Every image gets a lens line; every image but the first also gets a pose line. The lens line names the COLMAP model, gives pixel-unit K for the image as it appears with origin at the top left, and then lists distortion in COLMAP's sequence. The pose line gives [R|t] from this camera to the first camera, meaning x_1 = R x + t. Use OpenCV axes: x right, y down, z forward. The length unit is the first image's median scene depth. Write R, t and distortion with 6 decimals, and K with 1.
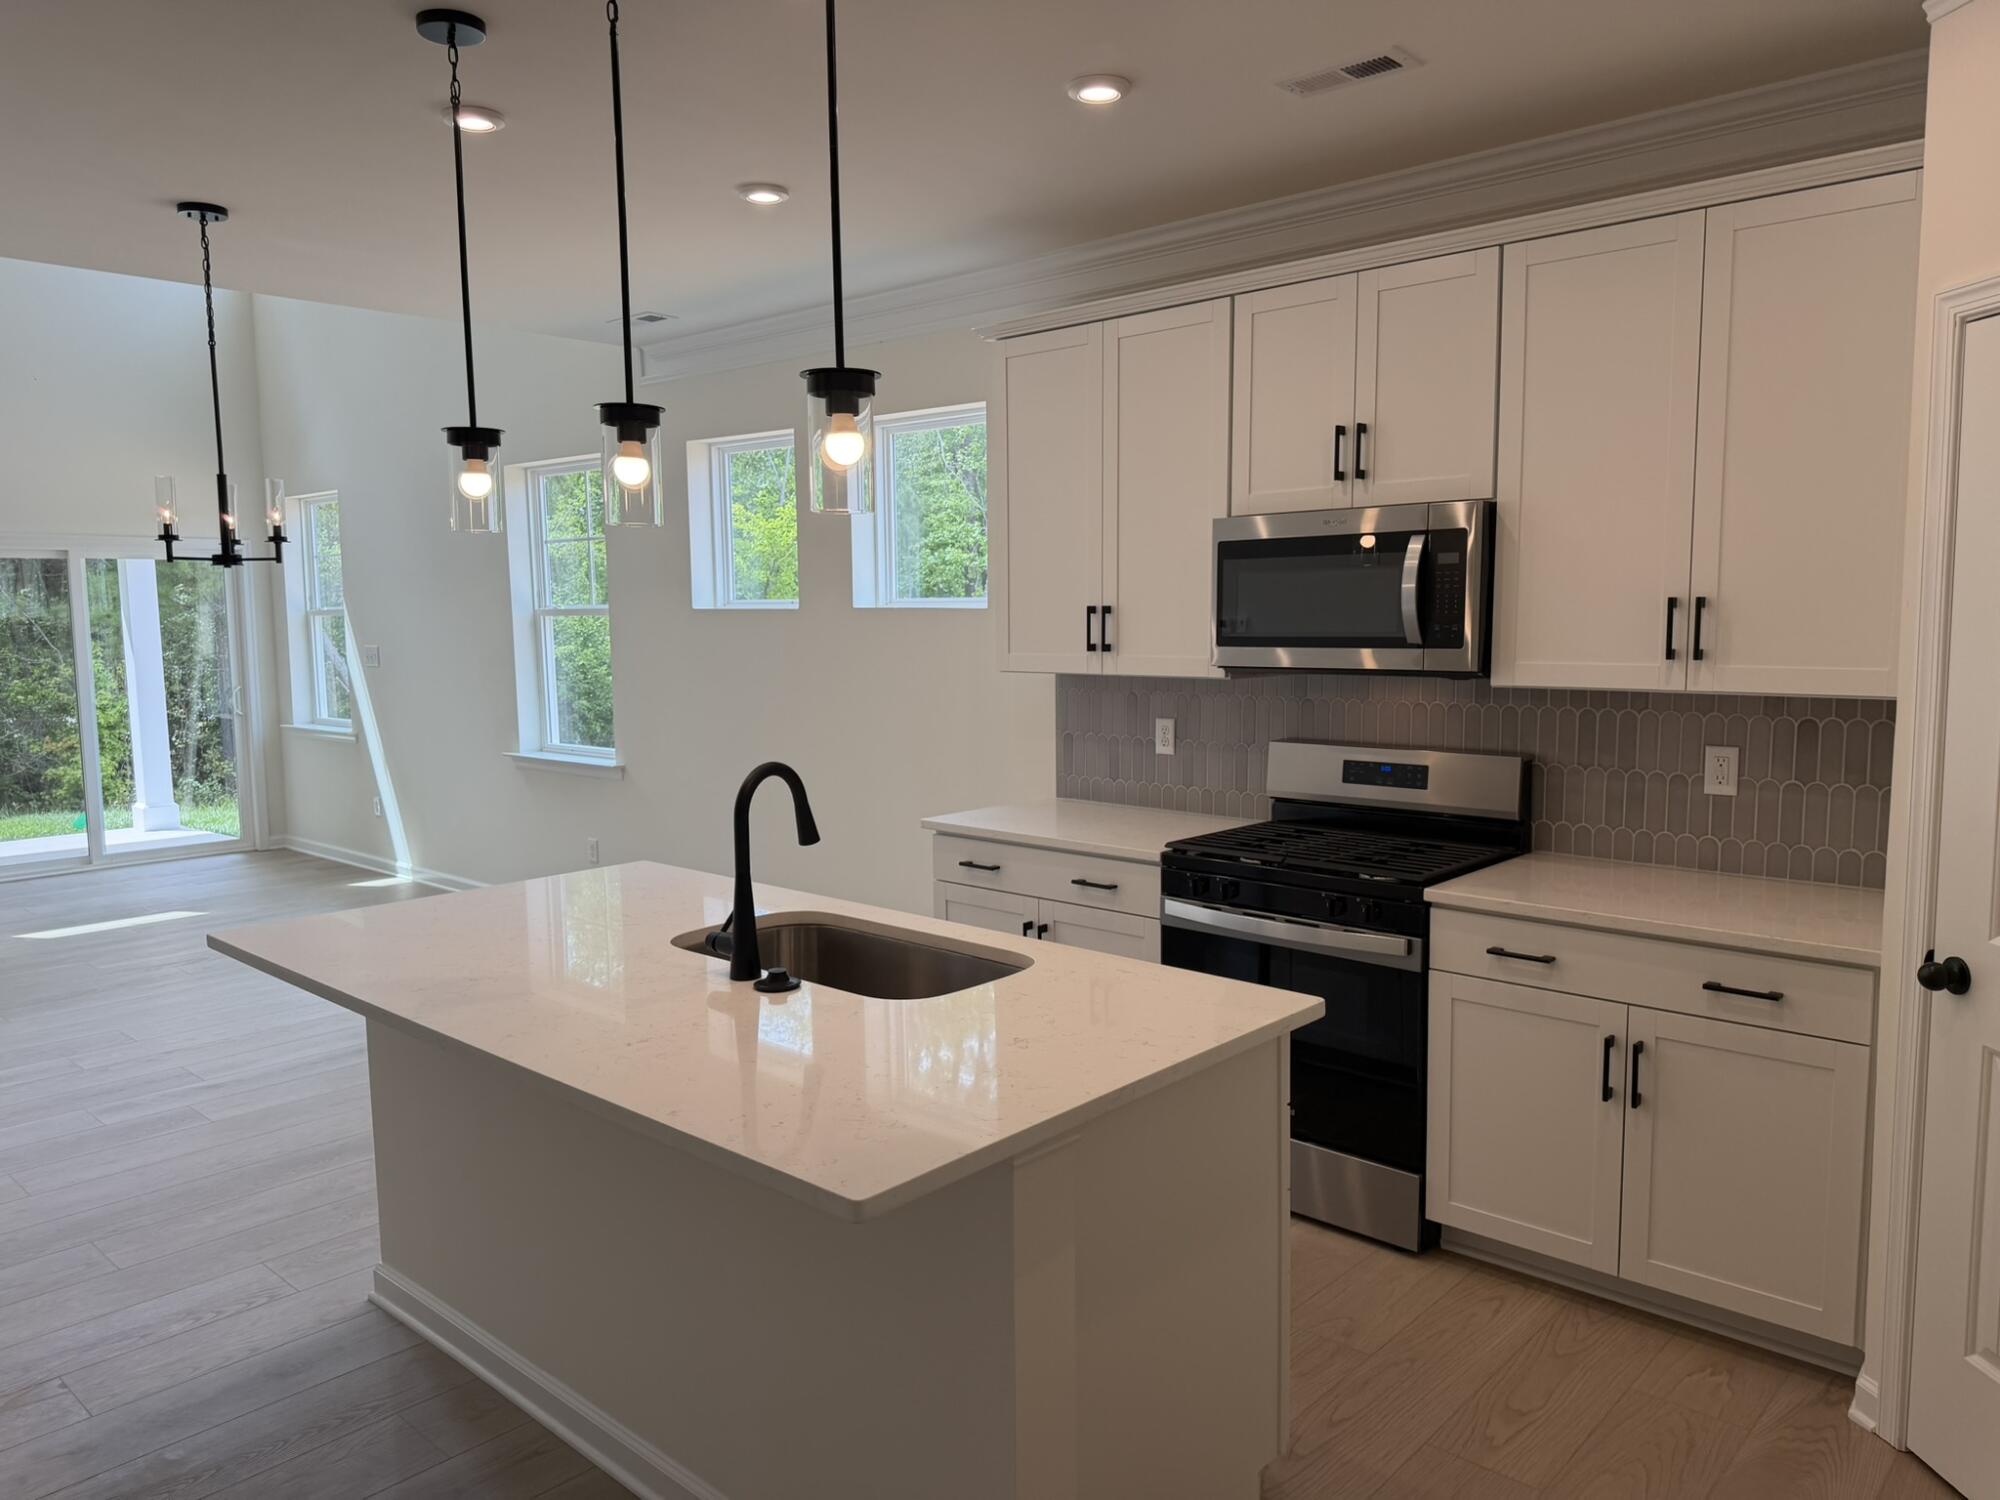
lens RADIAL K [[1412.8, 0, 976.7], [0, 1412.8, 760.1], [0, 0, 1]] dist [0.111441, -0.201901]
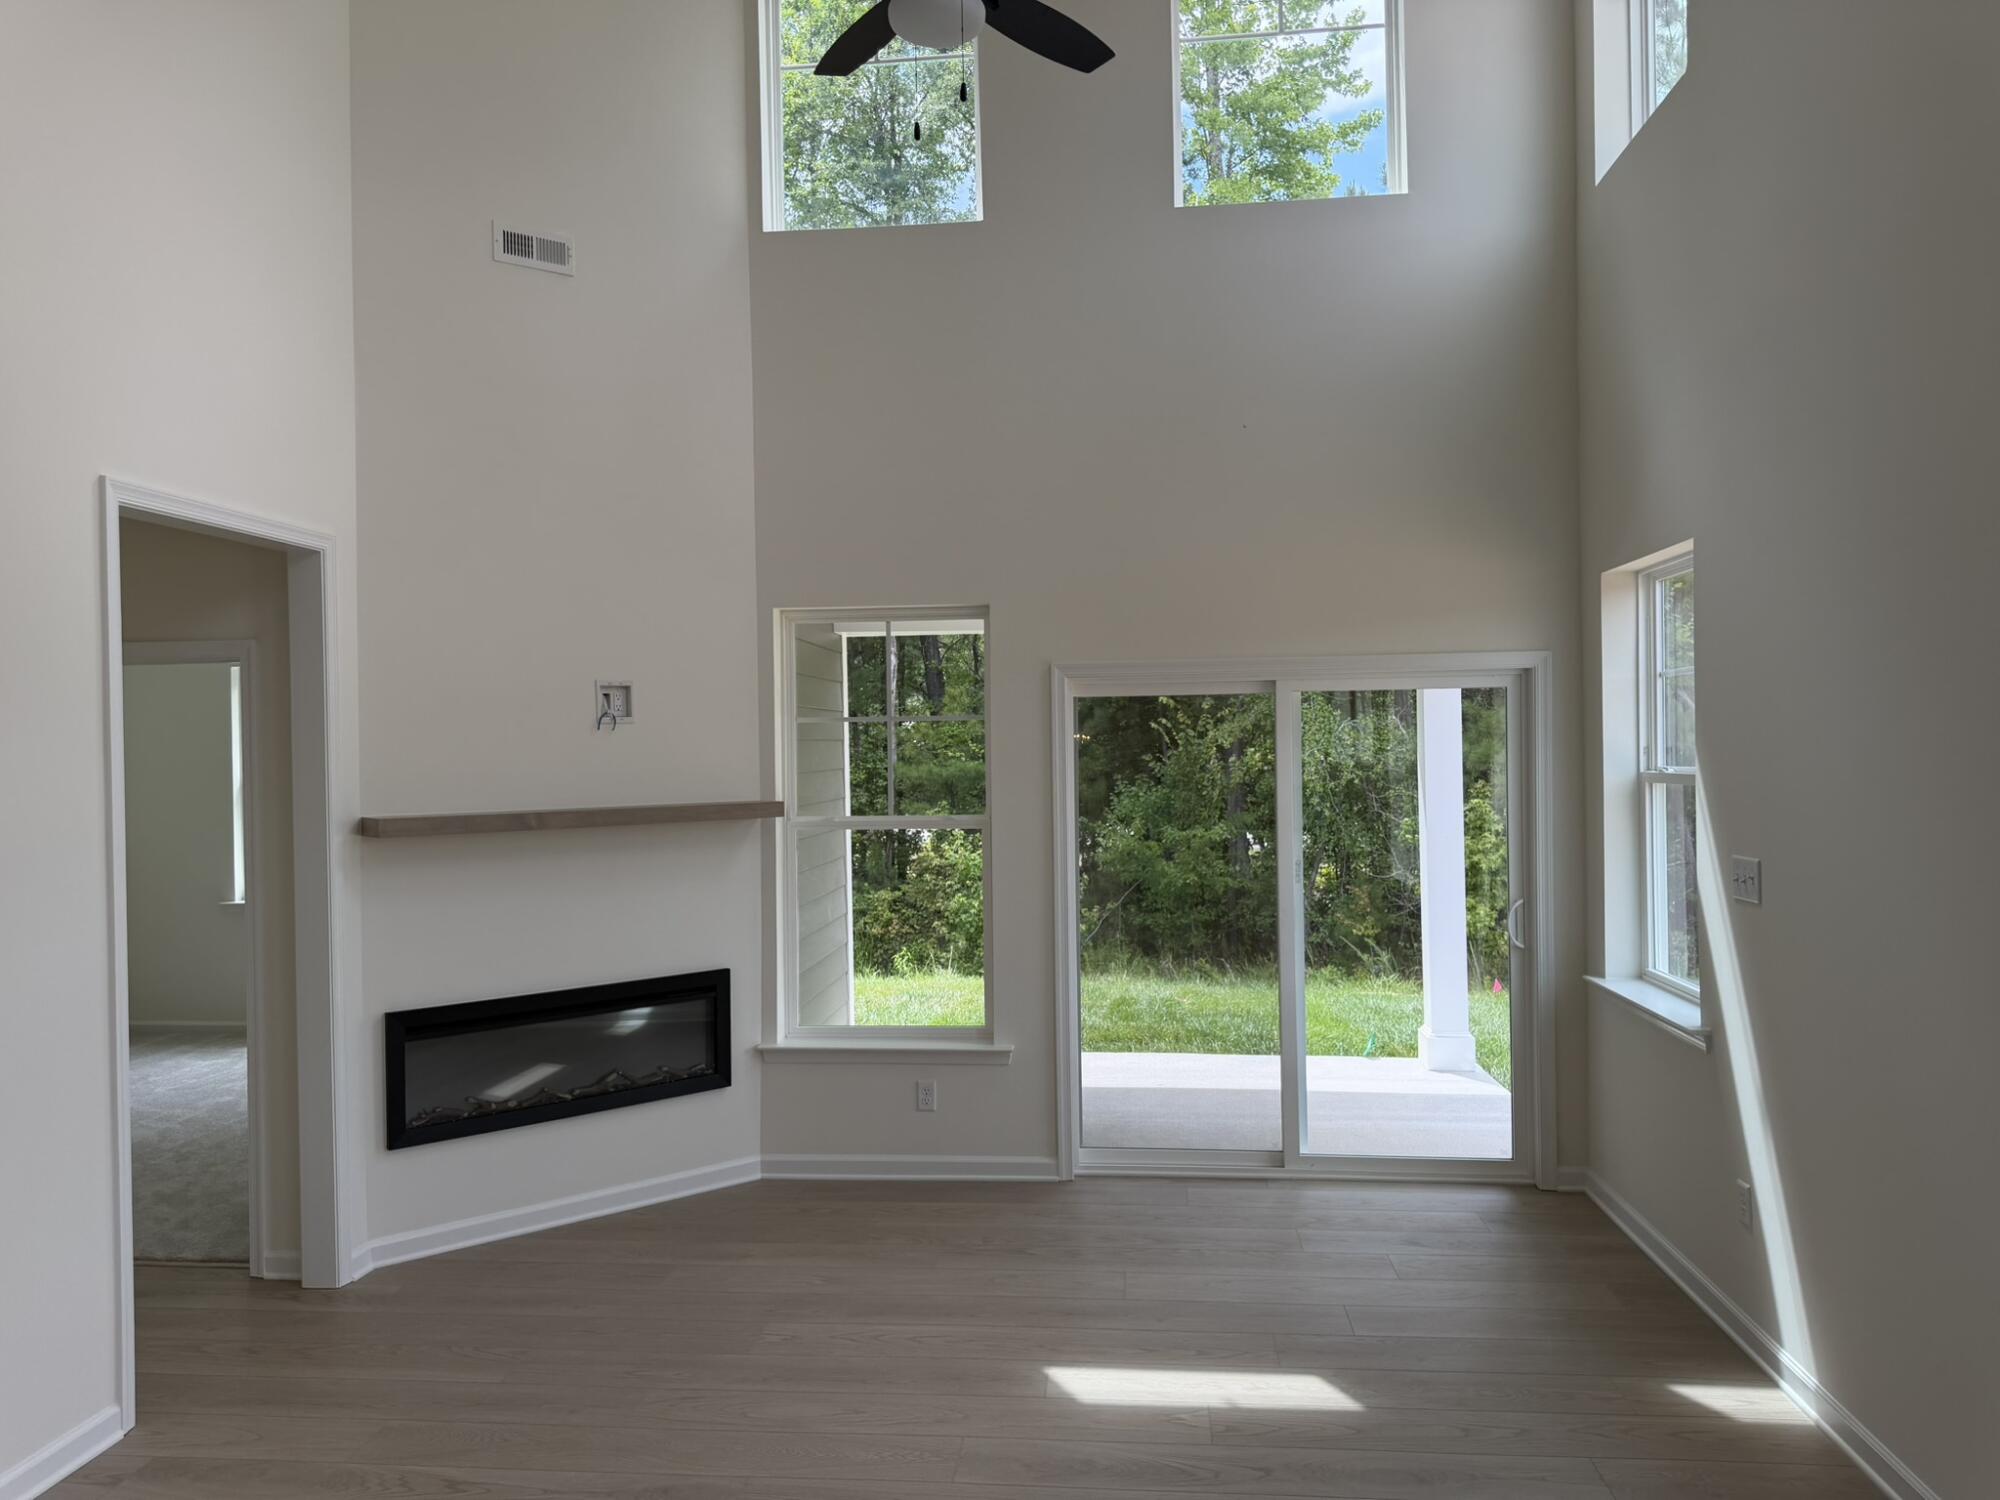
lens RADIAL K [[1409.6, 0, 1000.0], [0, 1409.6, 750.0], [0, 0, 1]] dist [0.000484, 0.000595]
pose [[0.607462, -0.003723, -0.794340, -0.468281], [-0.072104, 0.995602, -0.059806, -0.158851], [0.791070, 0.093605, 0.604522, 1.207034]]
